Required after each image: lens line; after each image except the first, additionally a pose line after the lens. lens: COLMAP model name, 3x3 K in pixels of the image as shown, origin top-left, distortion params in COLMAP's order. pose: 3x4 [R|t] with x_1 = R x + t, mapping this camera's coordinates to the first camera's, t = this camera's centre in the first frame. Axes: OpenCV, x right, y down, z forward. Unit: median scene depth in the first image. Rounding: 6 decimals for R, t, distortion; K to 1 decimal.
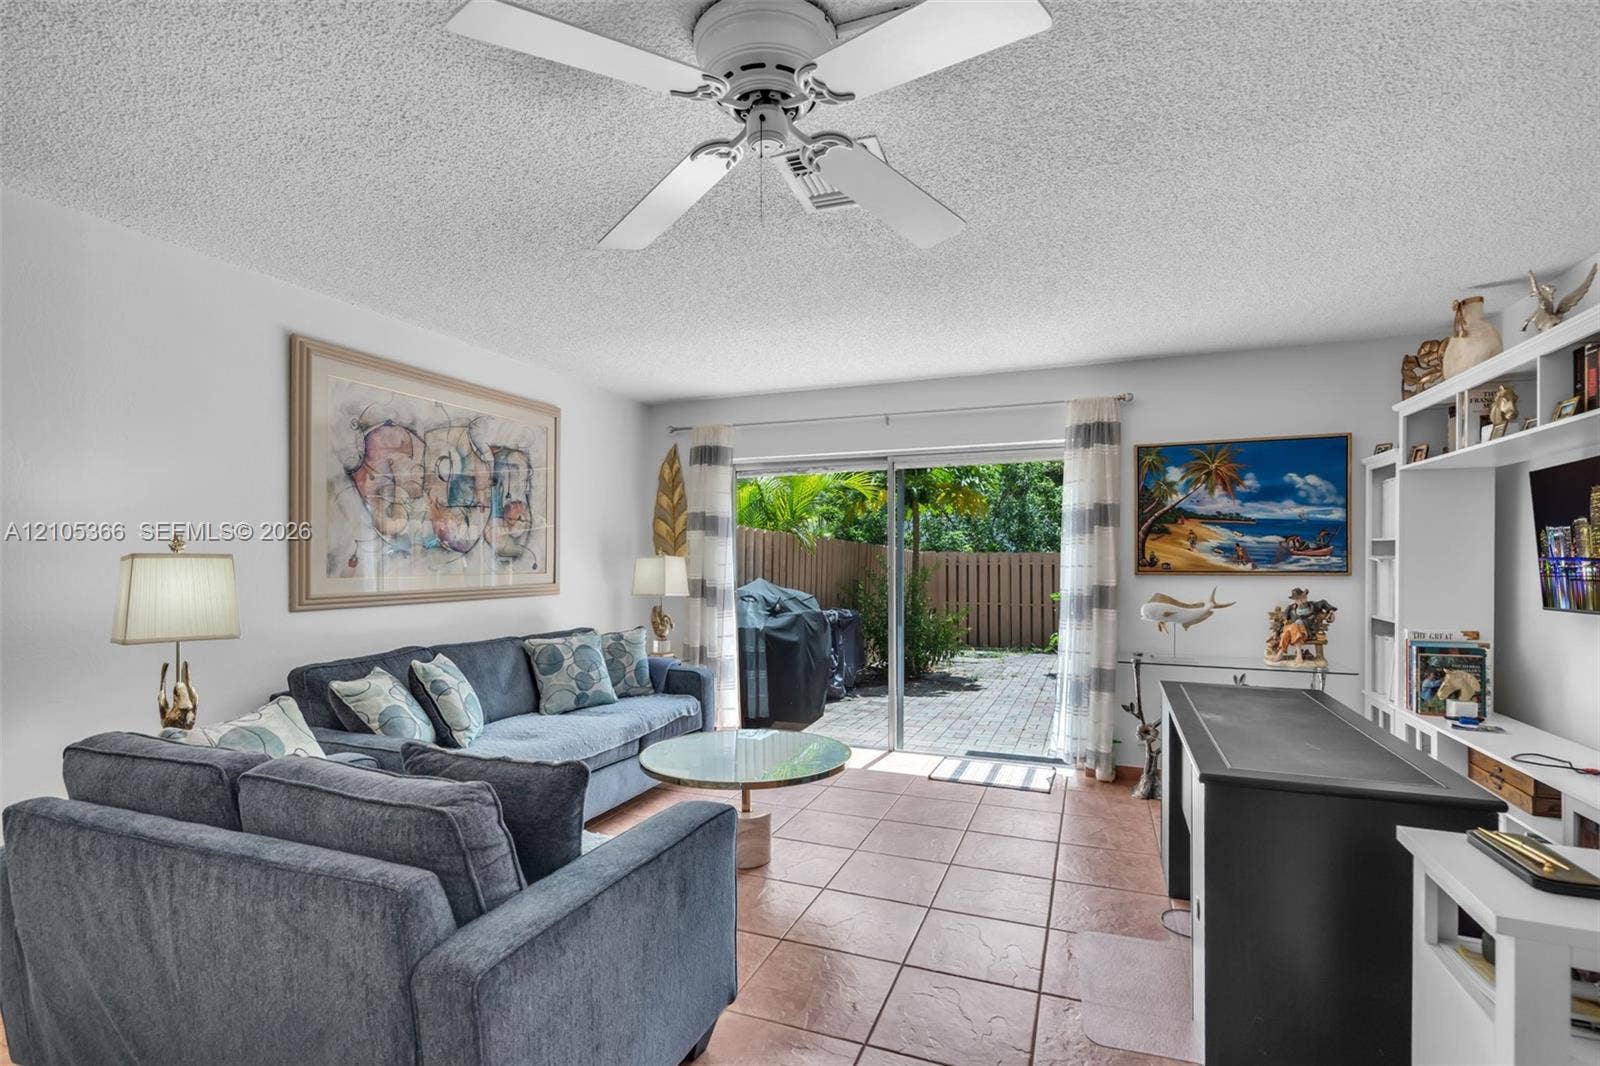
lens RADIAL K [[749.4, 0, 795.9], [0, 749.4, 561.8], [0, 0, 1]] dist [0.001368, 0.003313]
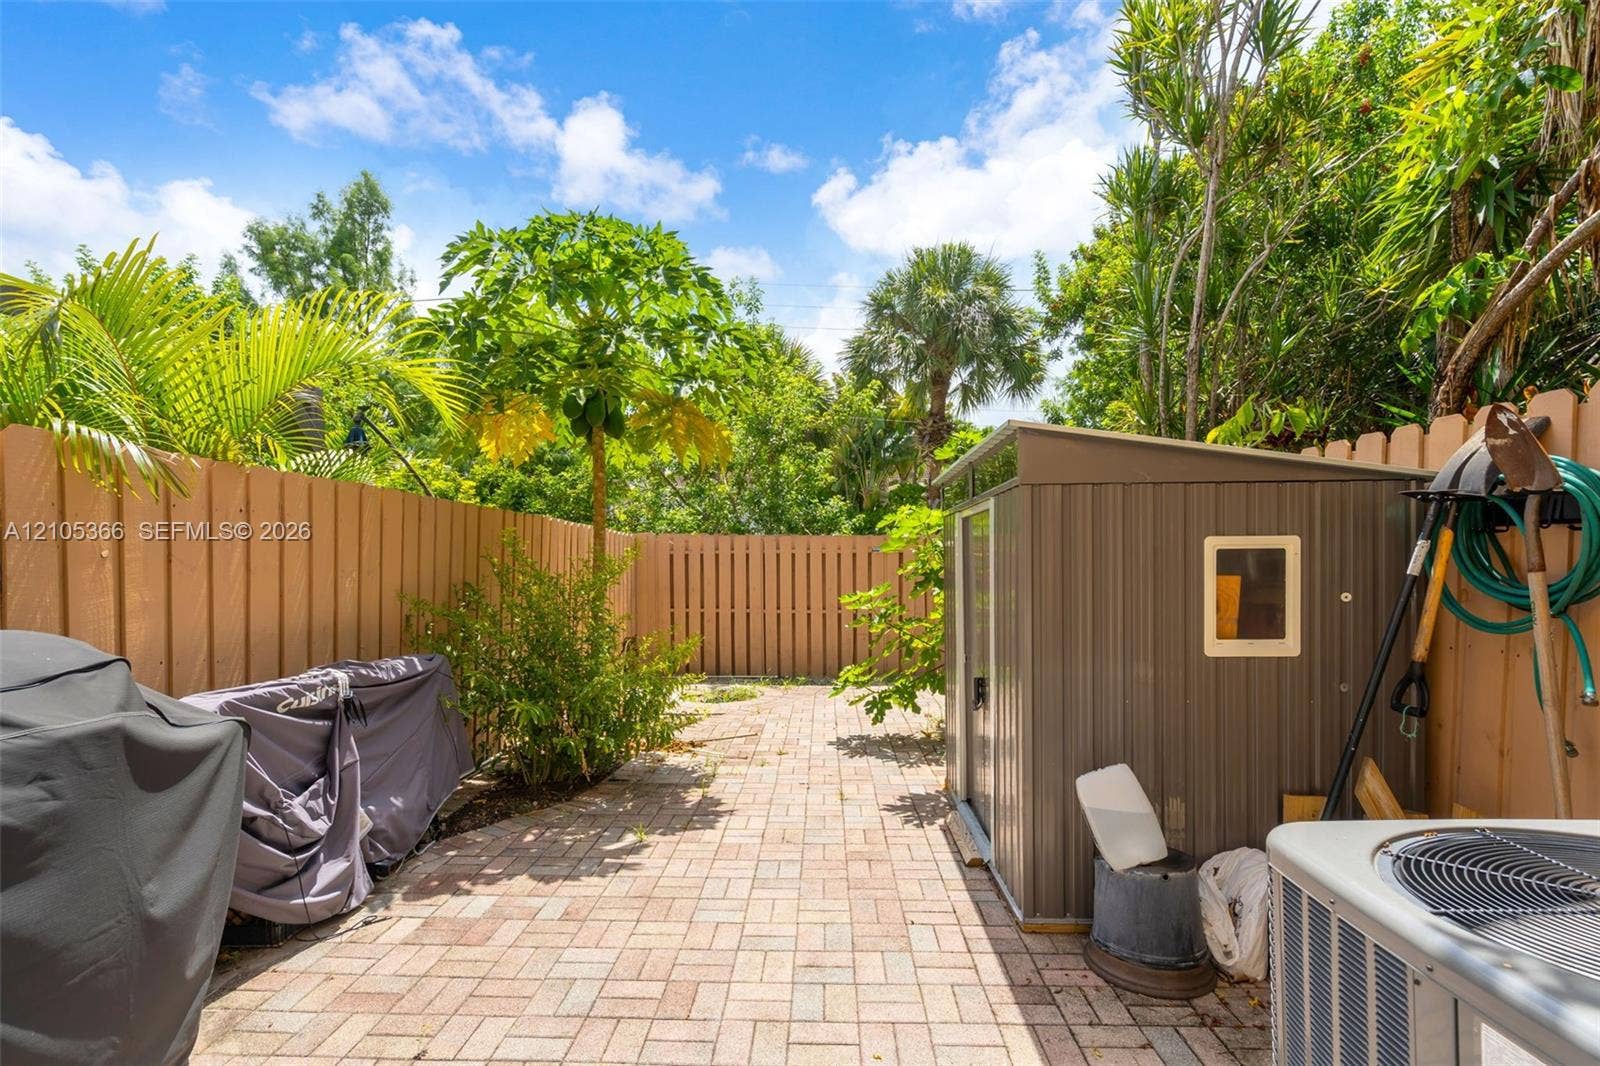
lens RADIAL K [[749.4, 0, 802.1], [0, 749.4, 541.4], [0, 0, 1]] dist [0.001368, 0.003313]
pose [[0.939722, 0.007461, 0.341857, 0.094849], [-0.002768, 0.999895, -0.014214, 0.003128], [-0.341927, 0.012411, 0.939644, 0.387773]]
